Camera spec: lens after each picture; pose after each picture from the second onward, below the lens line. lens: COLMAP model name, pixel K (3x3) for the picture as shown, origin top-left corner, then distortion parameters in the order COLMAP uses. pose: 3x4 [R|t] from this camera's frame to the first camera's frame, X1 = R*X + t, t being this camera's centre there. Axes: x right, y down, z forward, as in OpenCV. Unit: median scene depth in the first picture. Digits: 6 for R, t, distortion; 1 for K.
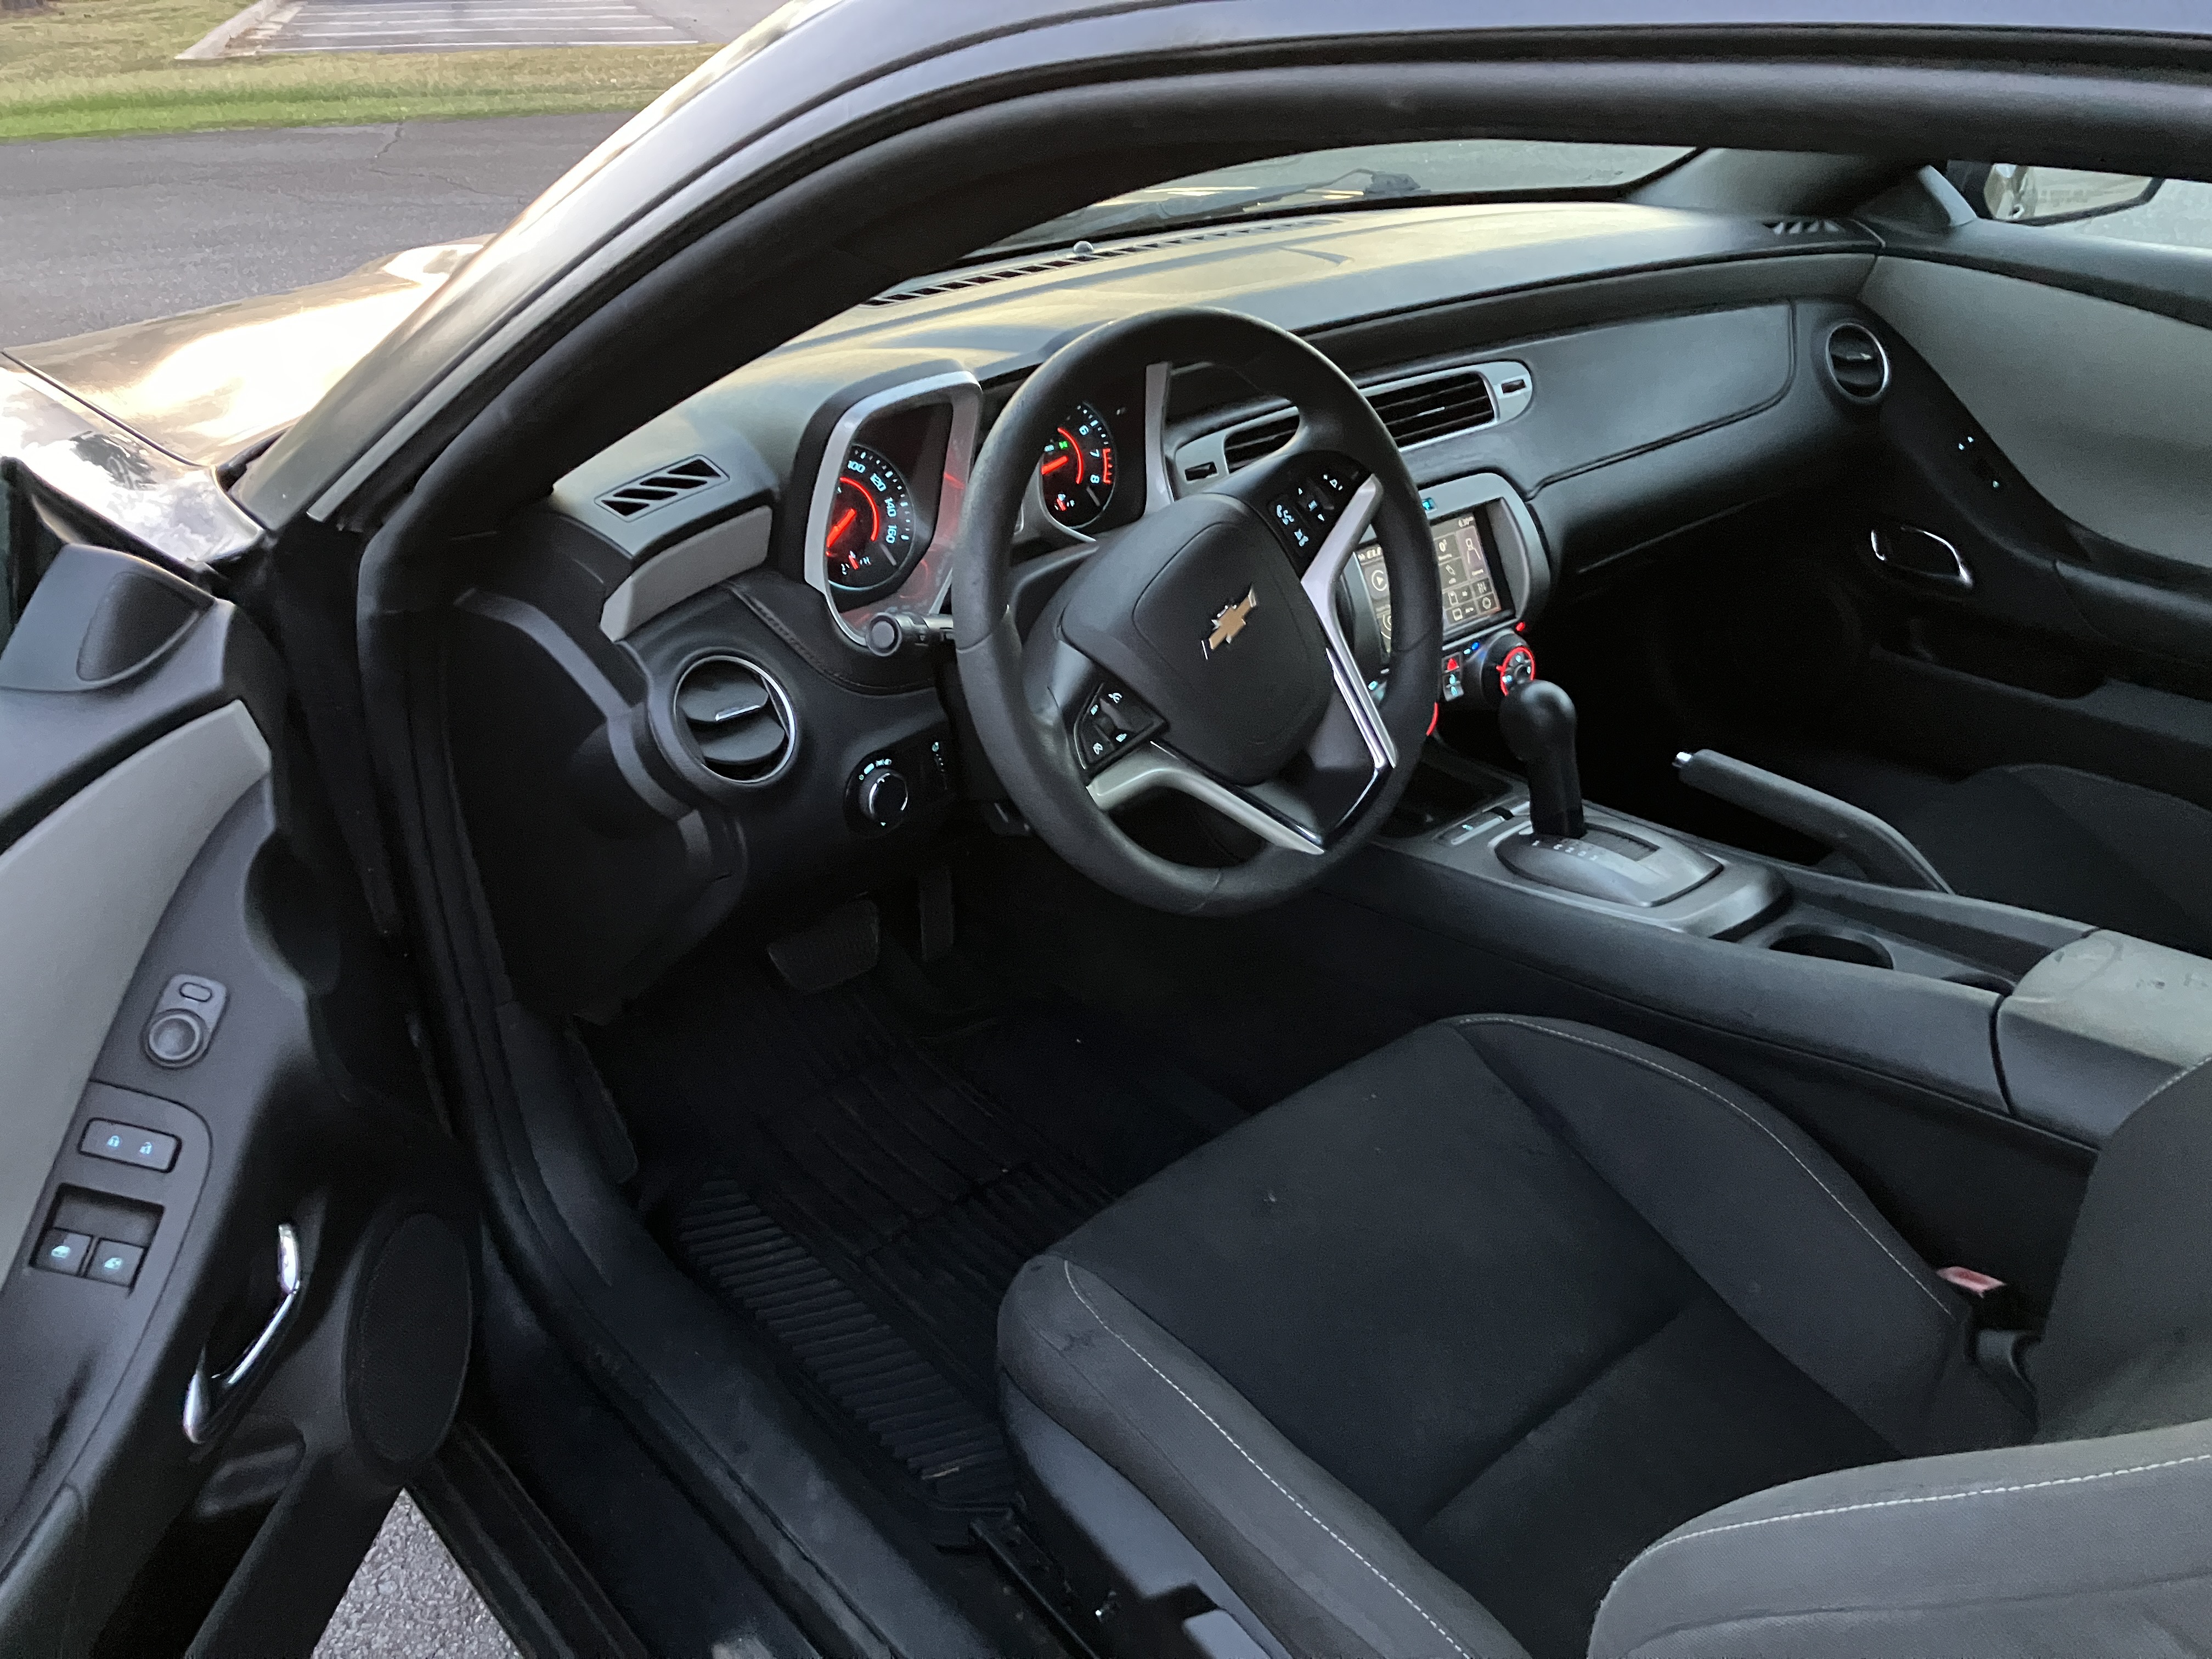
lens RADIAL K [[1796.7, 0, 1121.7], [0, 1796.7, 828.1], [0, 0, 1]] dist [0.013139, -0.009734]
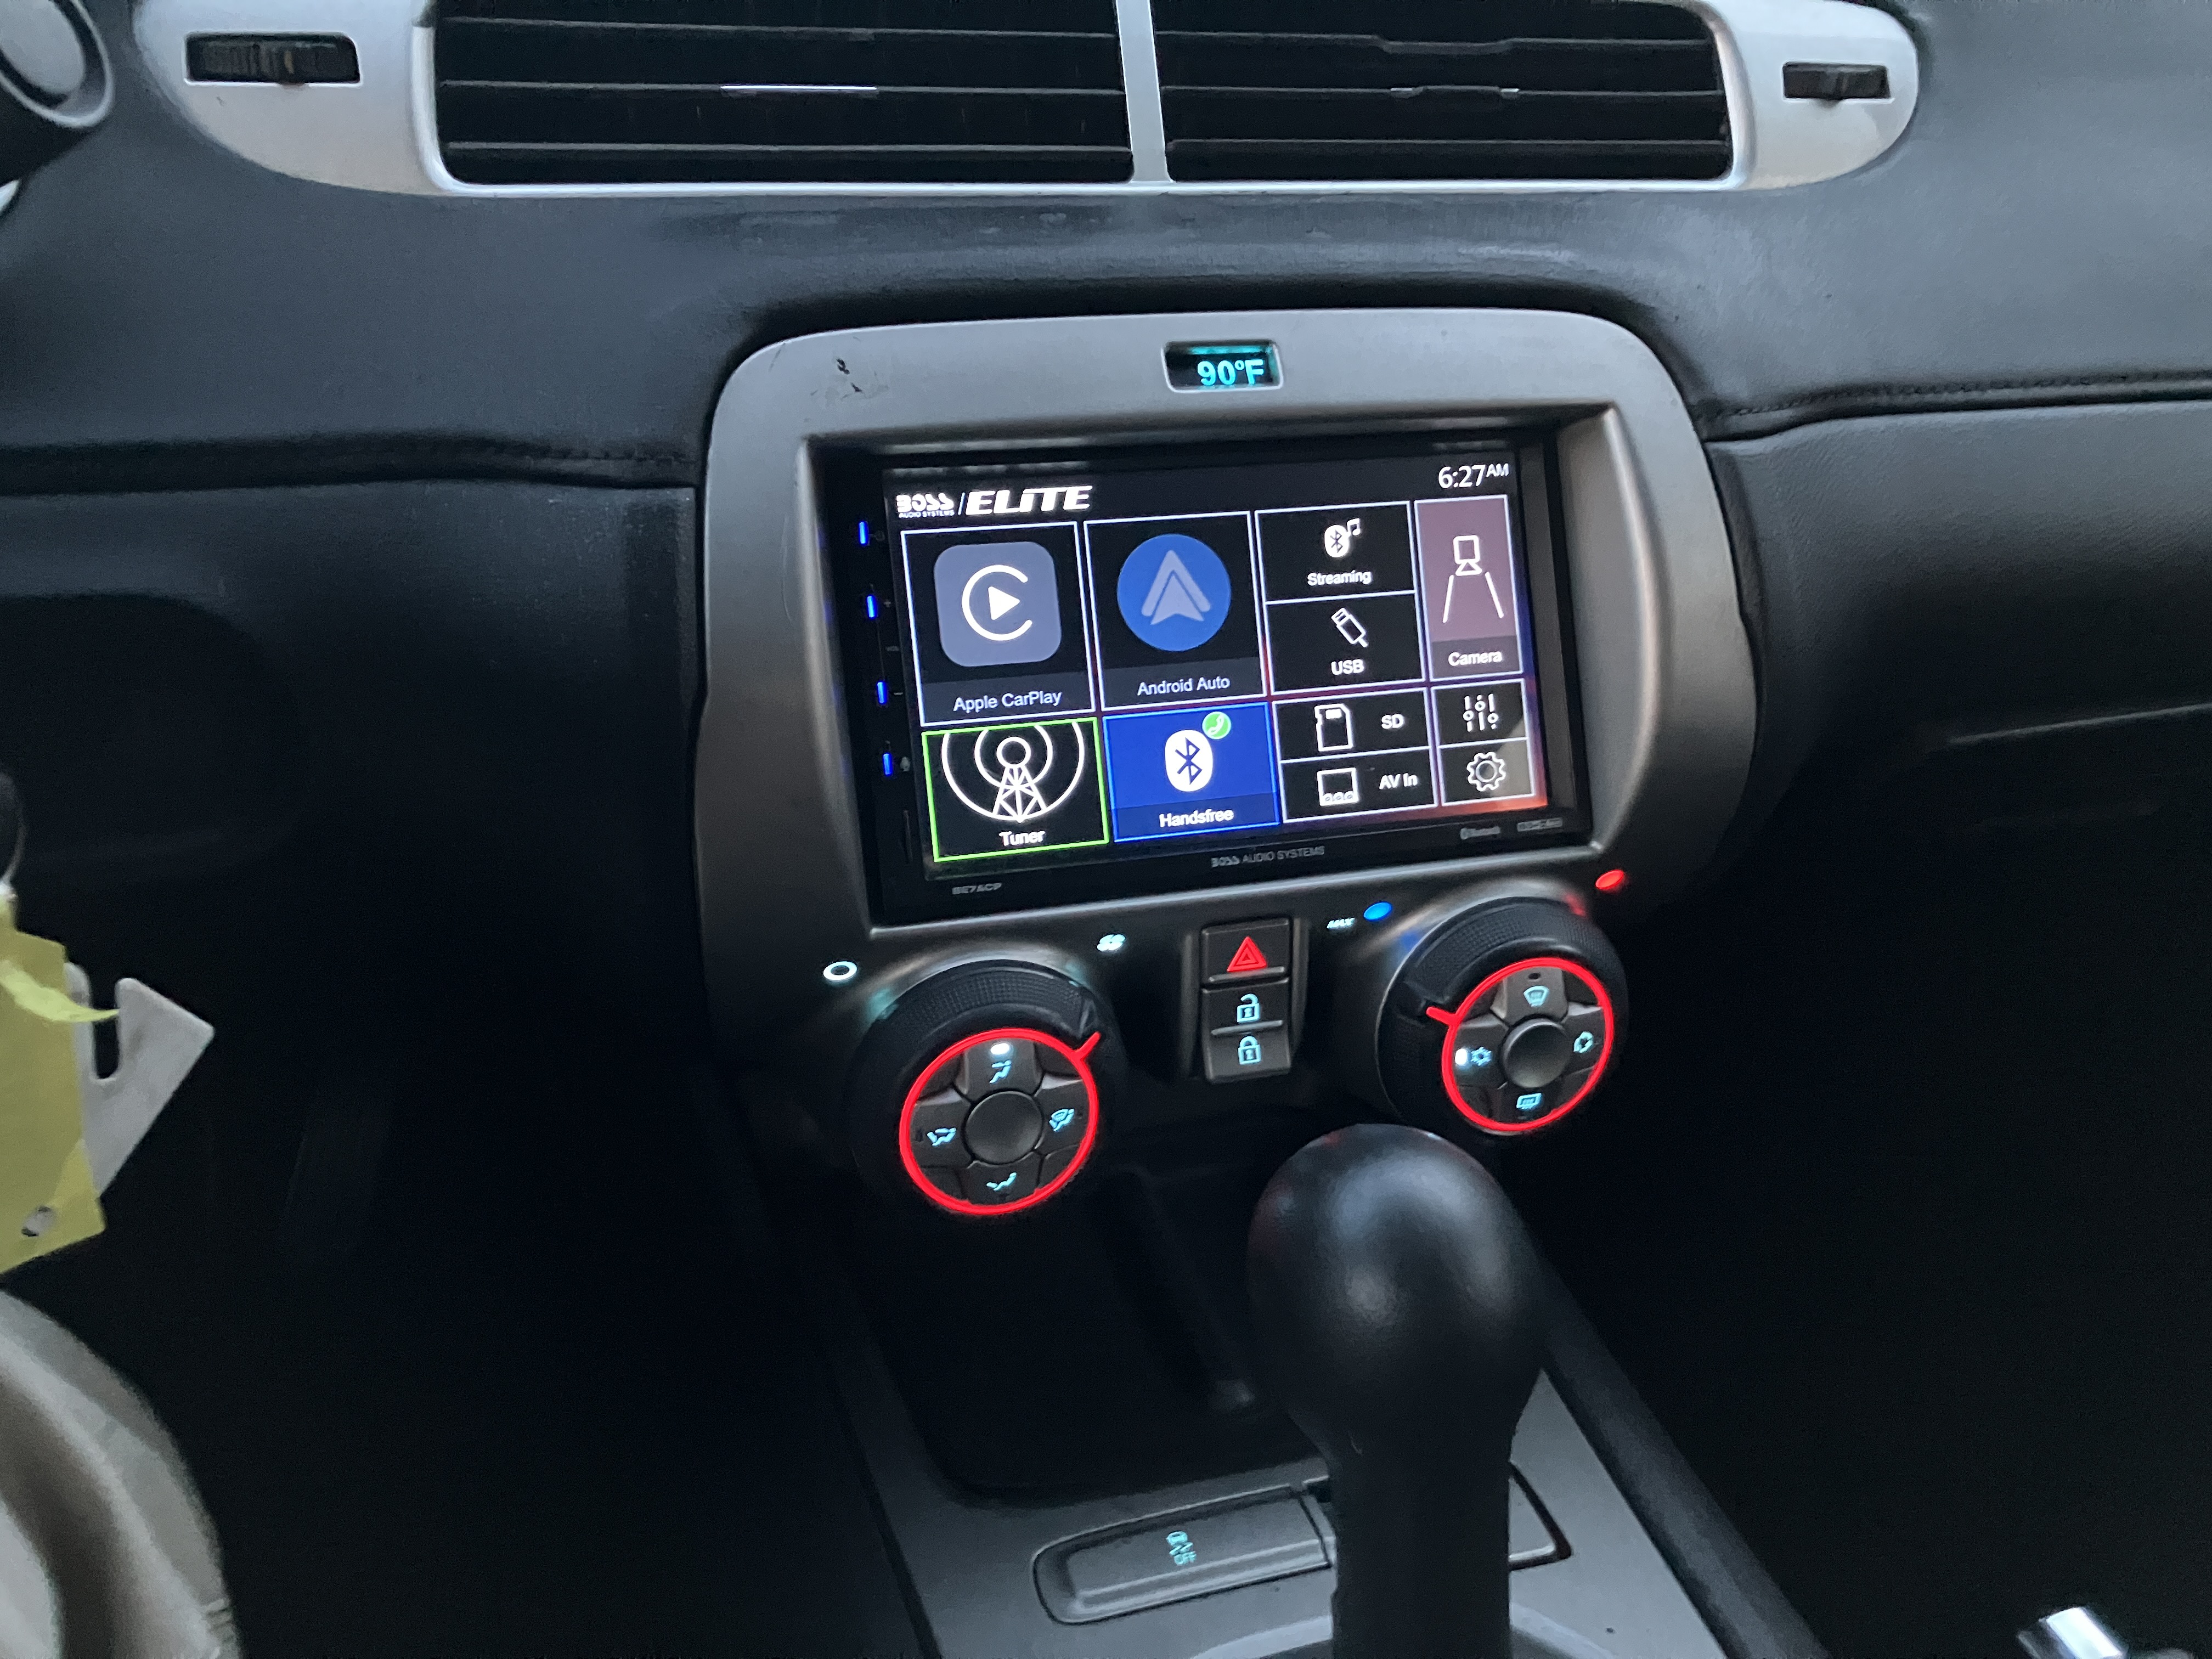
lens RADIAL K [[1796.7, 0, 1102.3], [0, 1796.7, 820.7], [0, 0, 1]] dist [0.013139, -0.009734]
pose [[0.902165, 0.221620, -0.370111, 0.256171], [-0.234900, 0.971974, 0.009430, -0.106858], [0.361828, 0.078431, 0.928940, 0.721951]]
